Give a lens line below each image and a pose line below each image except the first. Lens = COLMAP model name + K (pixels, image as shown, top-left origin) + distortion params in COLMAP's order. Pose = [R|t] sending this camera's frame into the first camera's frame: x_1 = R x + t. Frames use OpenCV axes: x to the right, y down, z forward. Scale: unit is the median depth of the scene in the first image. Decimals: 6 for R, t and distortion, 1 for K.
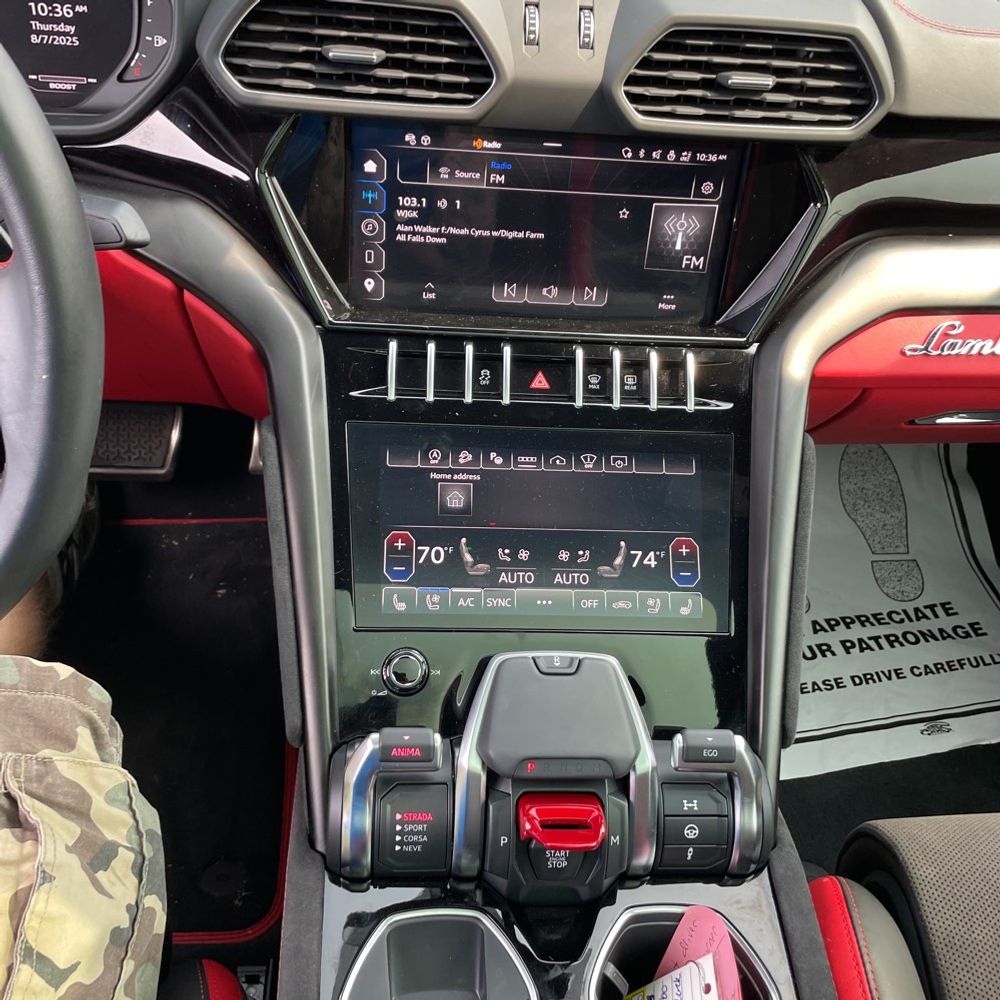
lens RADIAL K [[1025.8, 0, 496.4], [0, 1025.8, 525.7], [0, 0, 1]] dist [0.028342, 0.000000]
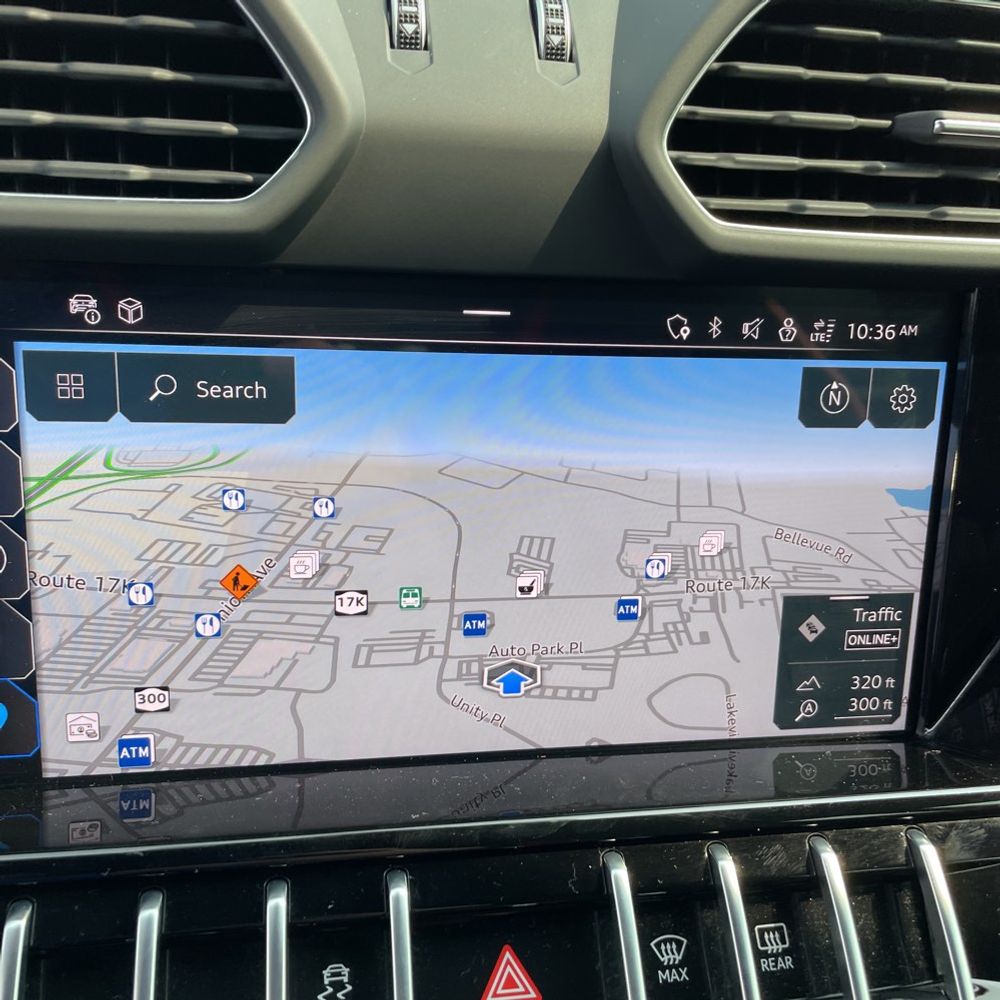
lens RADIAL K [[1025.8, 0, 502.2], [0, 1025.8, 500.0], [0, 0, 1]] dist [0.028342, 0.000000]
pose [[0.993202, -0.065024, 0.096554, 0.020115], [0.093986, 0.937319, -0.335559, -0.183131], [-0.068682, 0.342352, 0.937058, 0.685107]]
